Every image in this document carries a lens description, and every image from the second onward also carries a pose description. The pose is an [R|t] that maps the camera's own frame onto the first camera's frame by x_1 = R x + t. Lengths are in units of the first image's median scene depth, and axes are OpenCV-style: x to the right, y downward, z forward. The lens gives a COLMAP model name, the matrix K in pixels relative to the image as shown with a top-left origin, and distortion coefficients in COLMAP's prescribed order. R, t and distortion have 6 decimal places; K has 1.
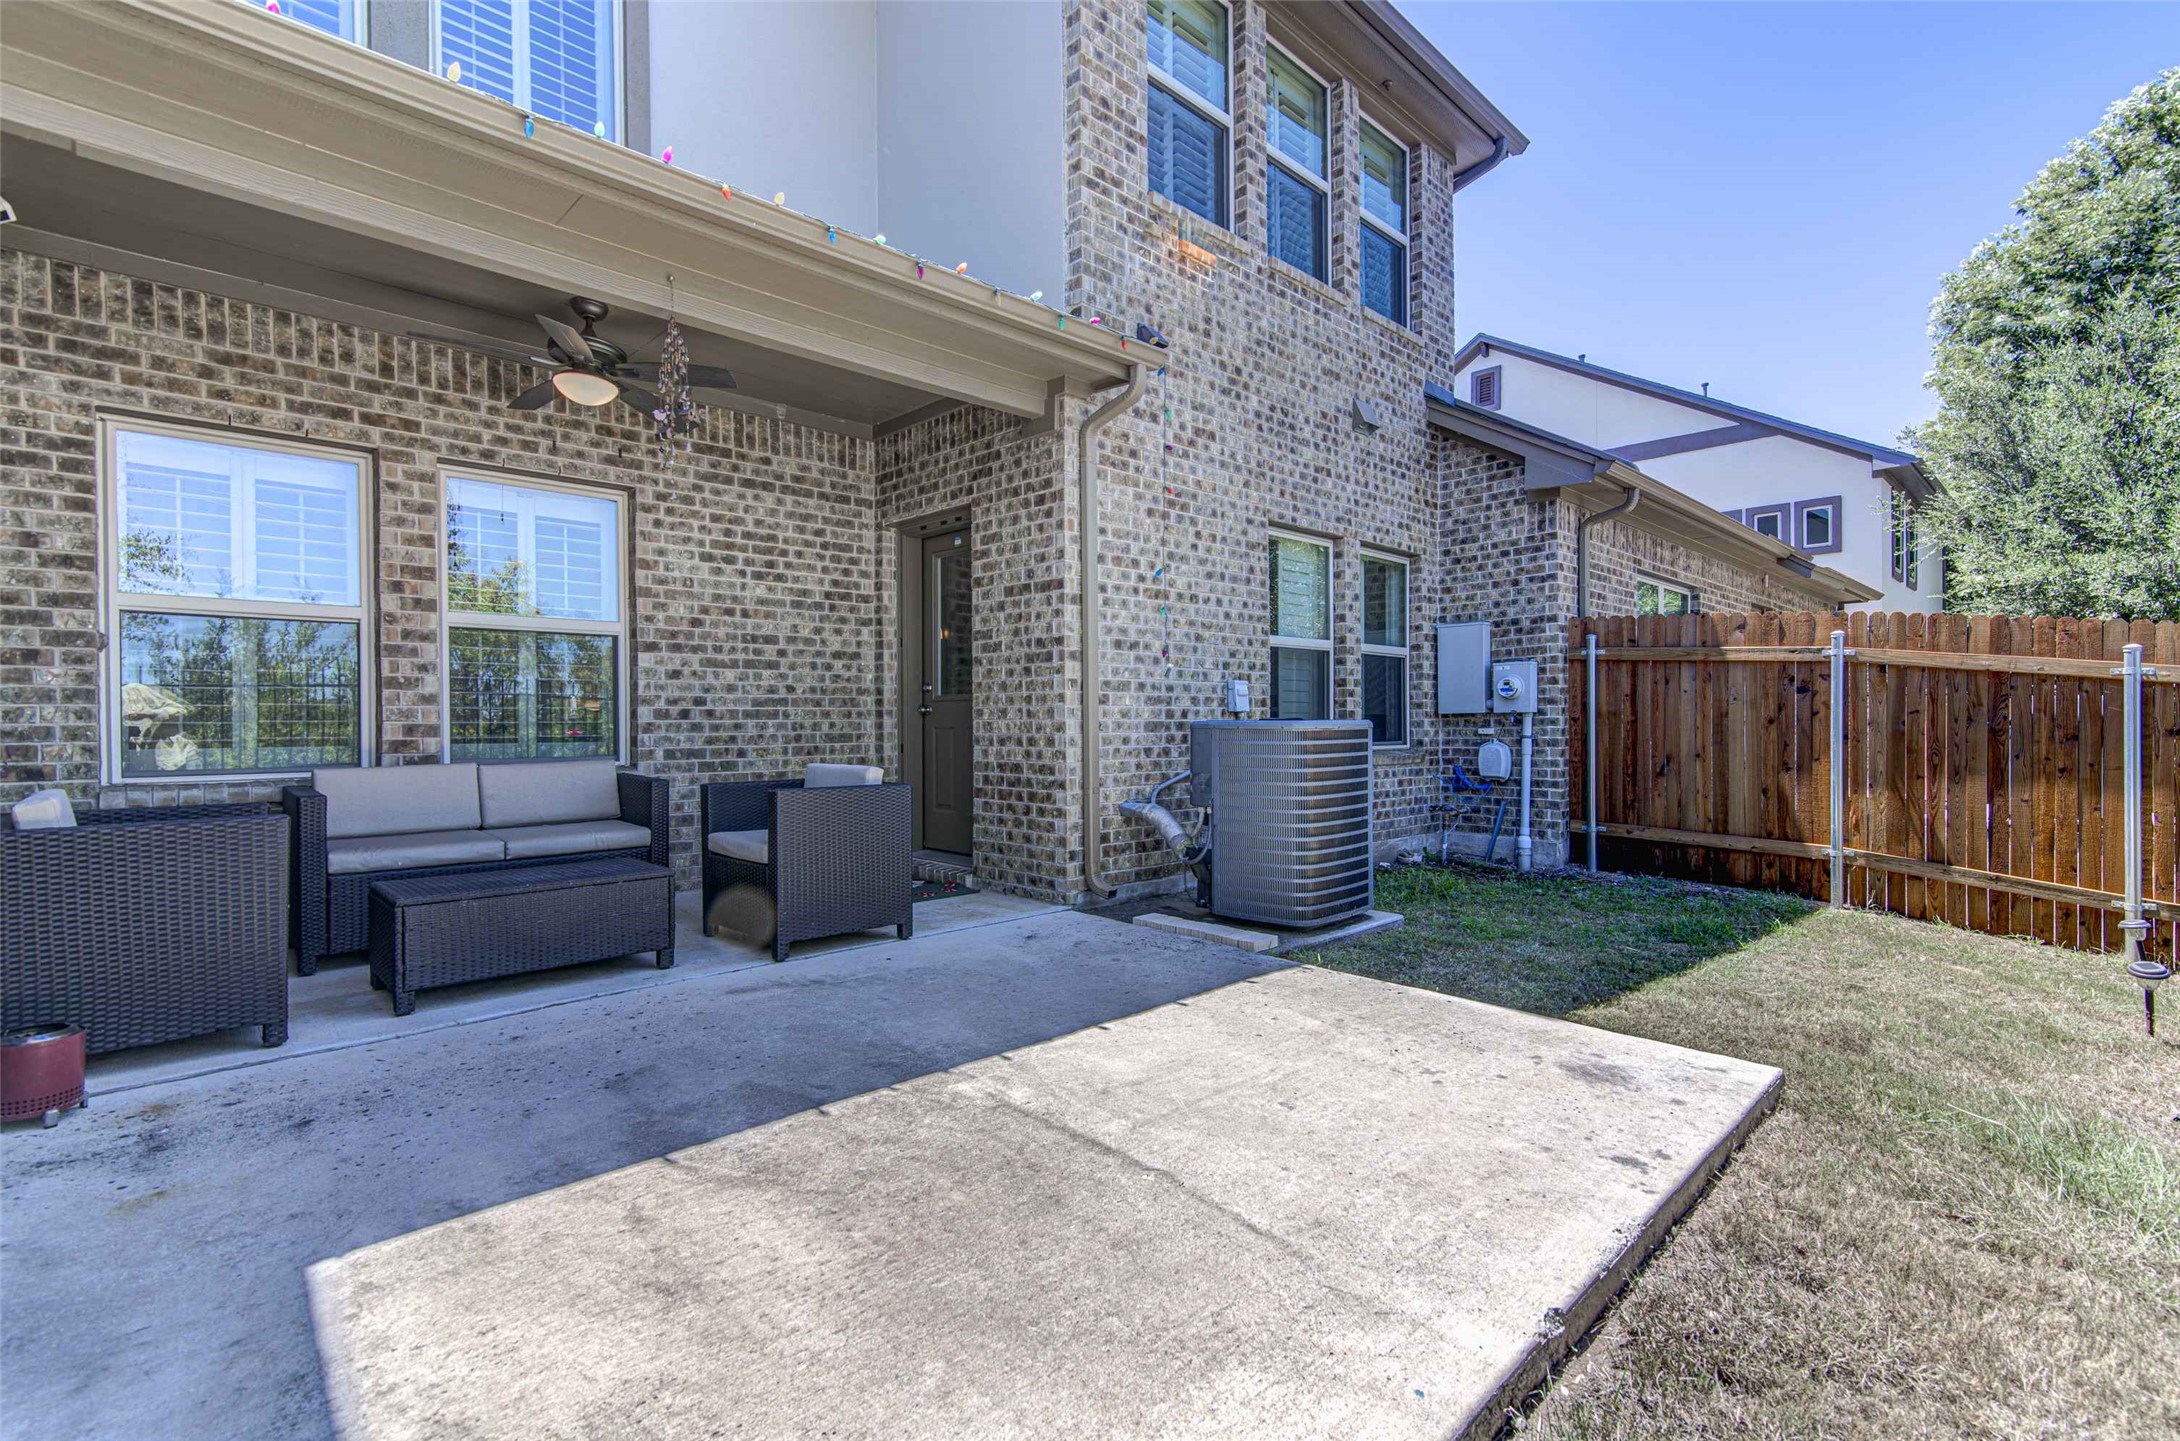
lens RADIAL K [[994.3, 0, 1101.6], [0, 994.3, 729.0], [0, 0, 1]] dist [0.014191, -0.001029]
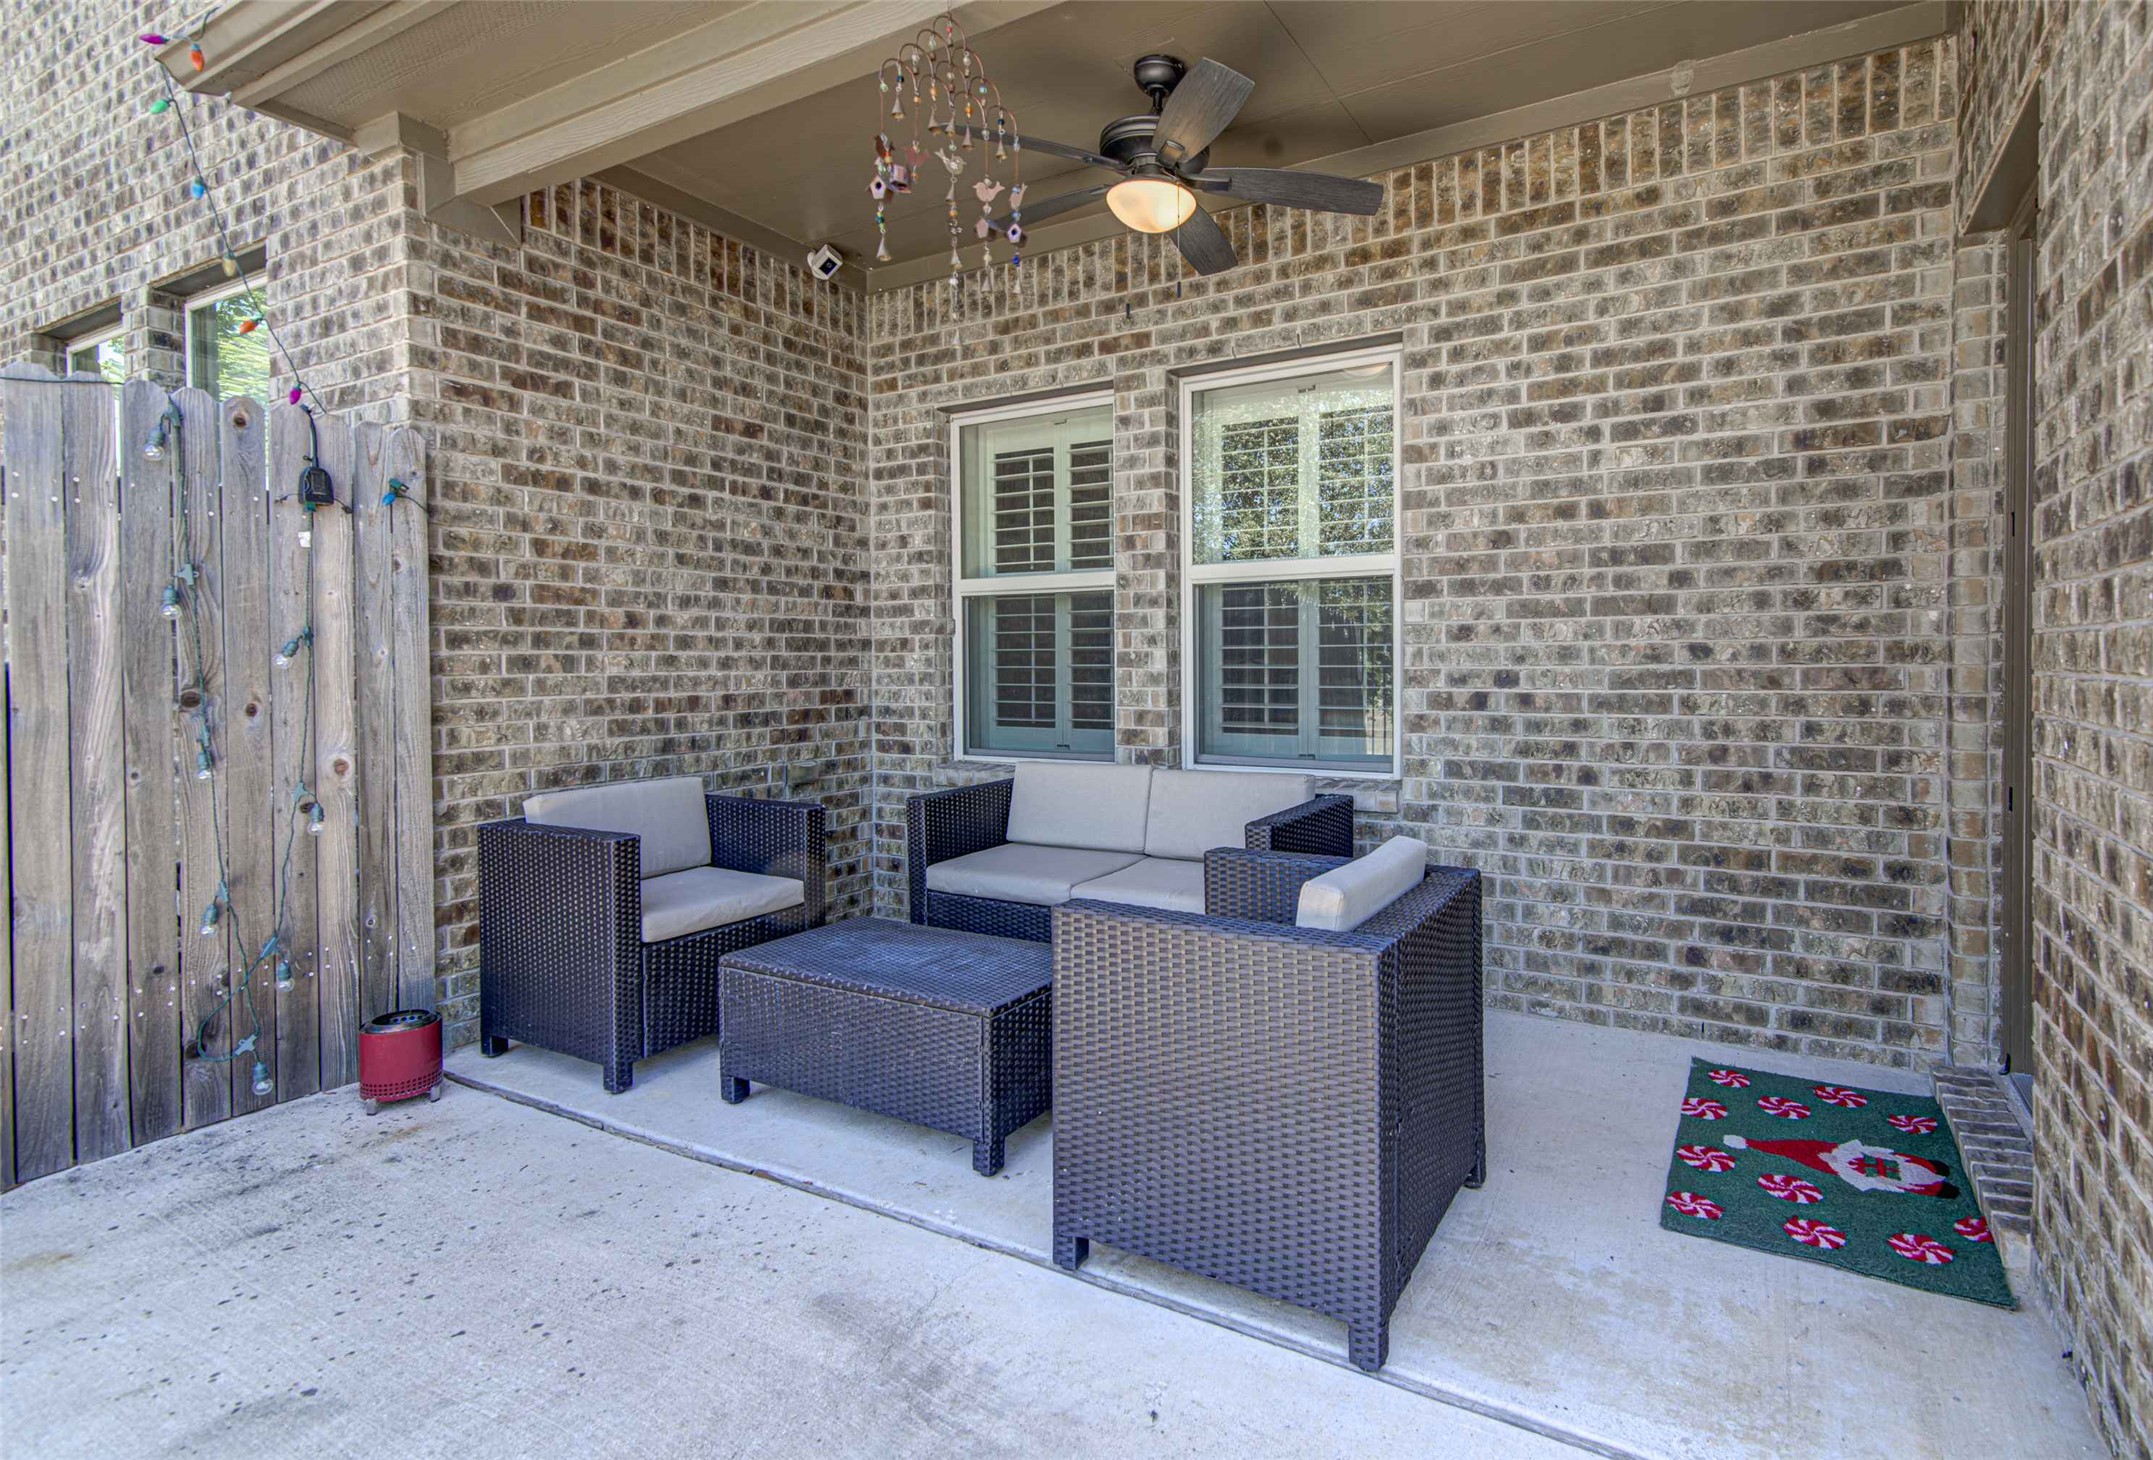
lens RADIAL K [[1072.9, 0, 1156.4], [0, 1072.9, 679.6], [0, 0, 1]] dist [0.017014, -0.002278]
pose [[0.281256, 0.019449, -0.959436, 0.126325], [-0.001572, 0.999803, 0.019806, -0.039840], [0.959631, -0.004063, 0.281232, 0.653724]]
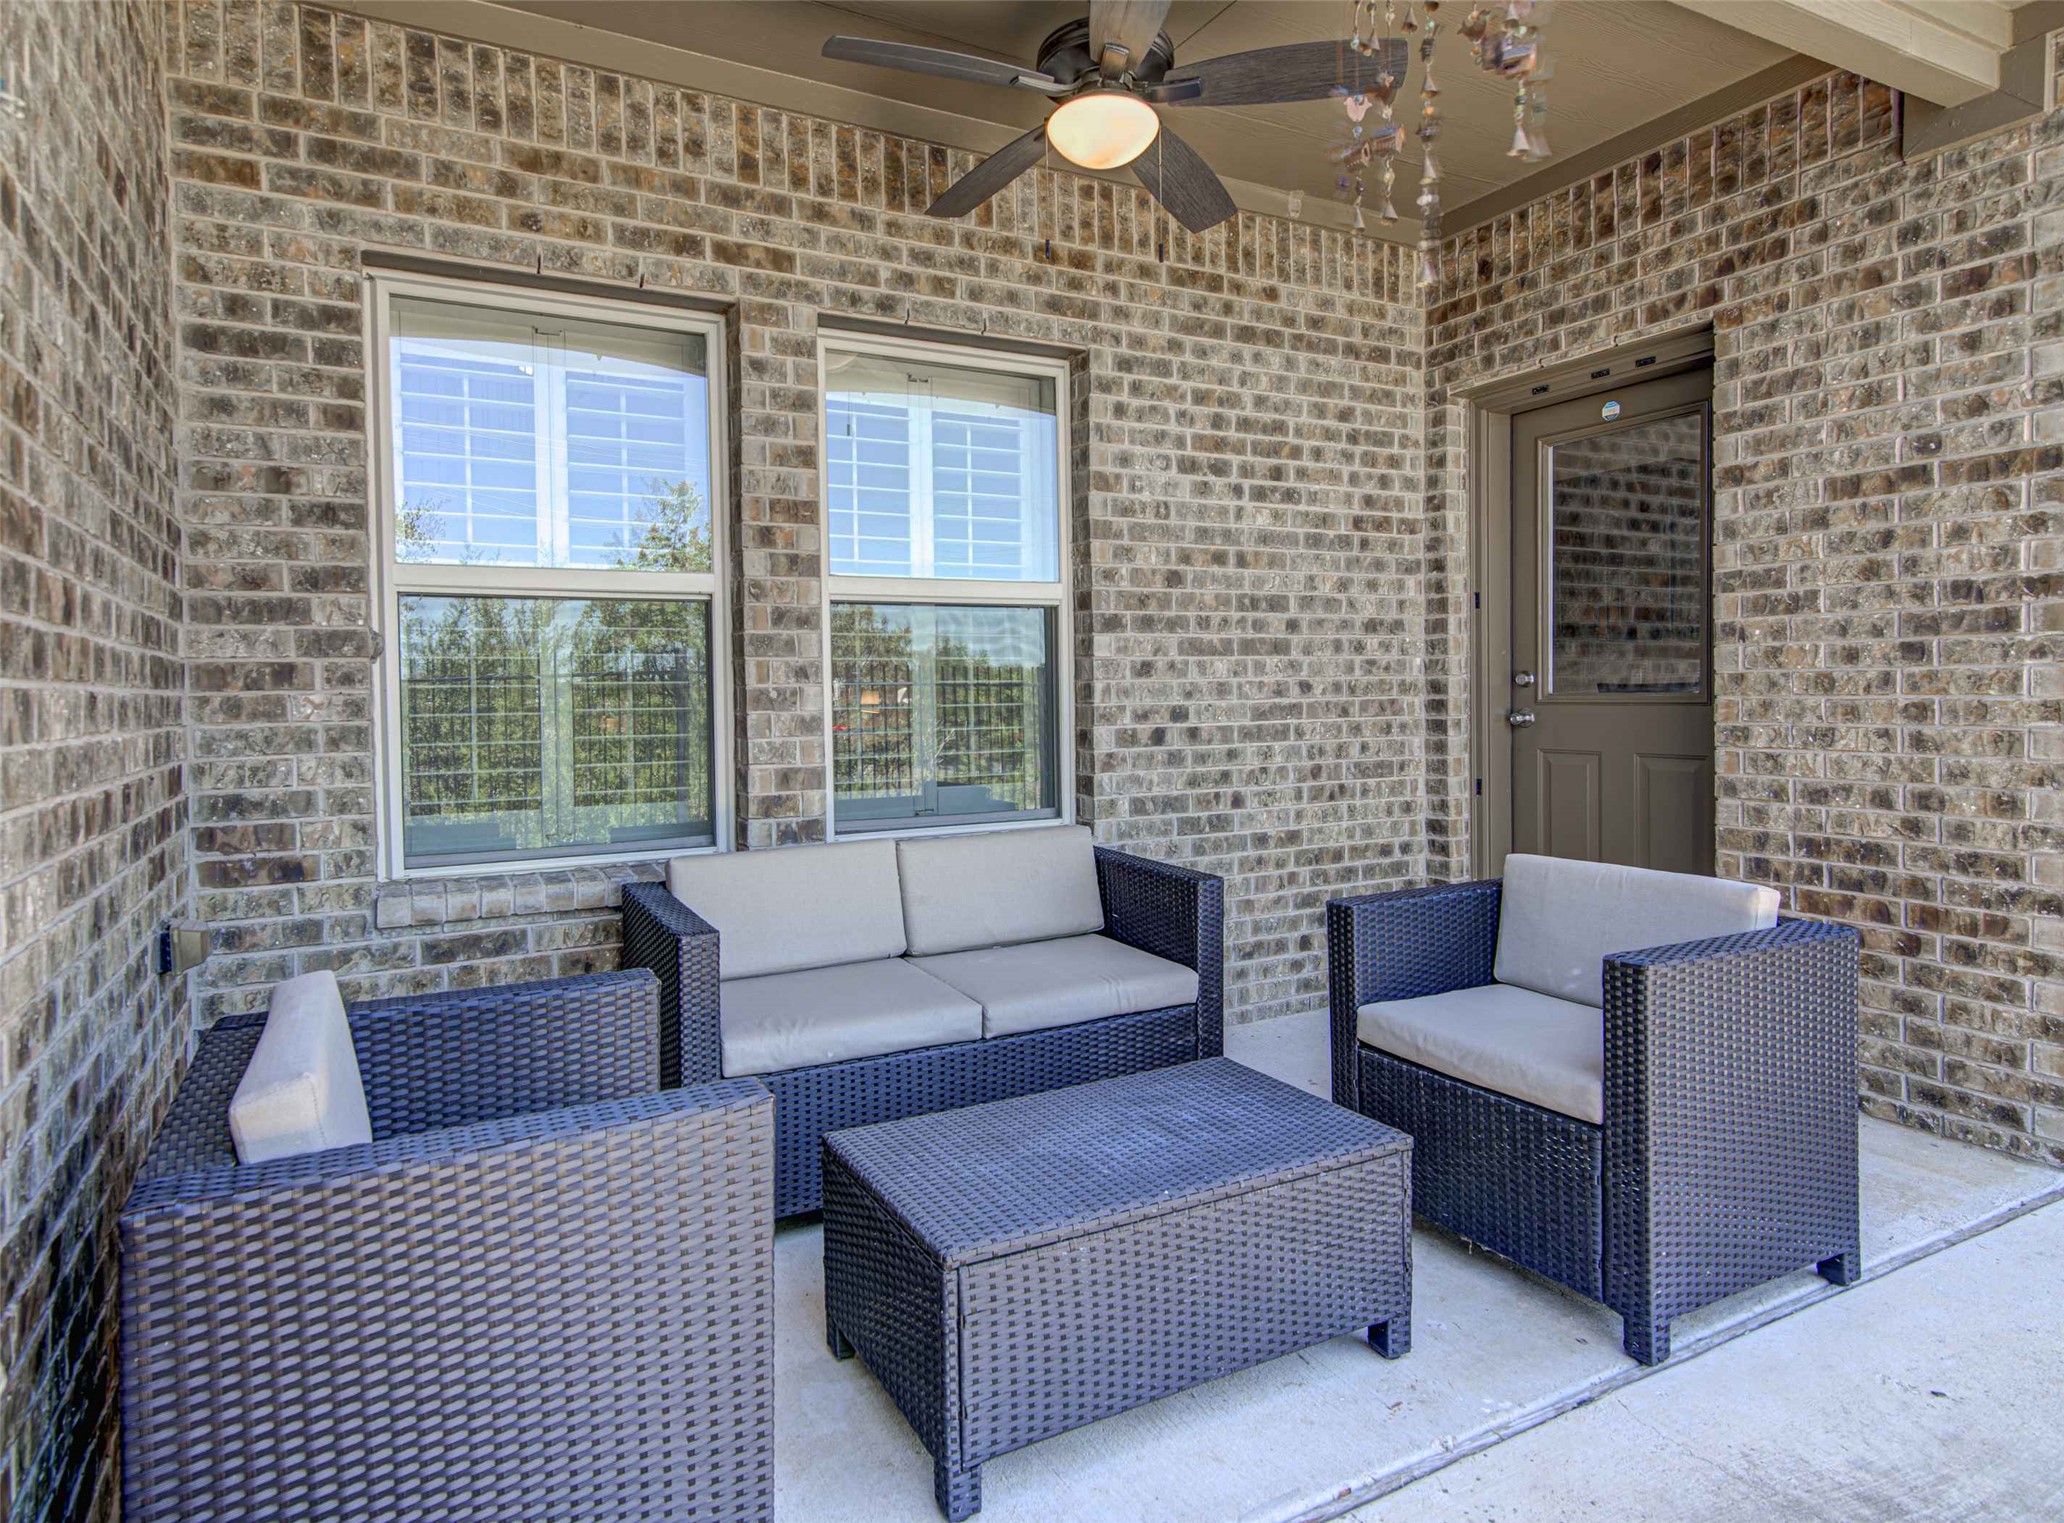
lens RADIAL K [[1164.6, 0, 962.2], [0, 1164.6, 713.6], [0, 0, 1]] dist [0.019843, -0.003271]
pose [[0.954618, -0.004346, -0.297800, -0.328534], [0.008427, 0.999887, 0.012420, -0.038214], [0.297712, -0.014366, 0.954548, 0.318482]]
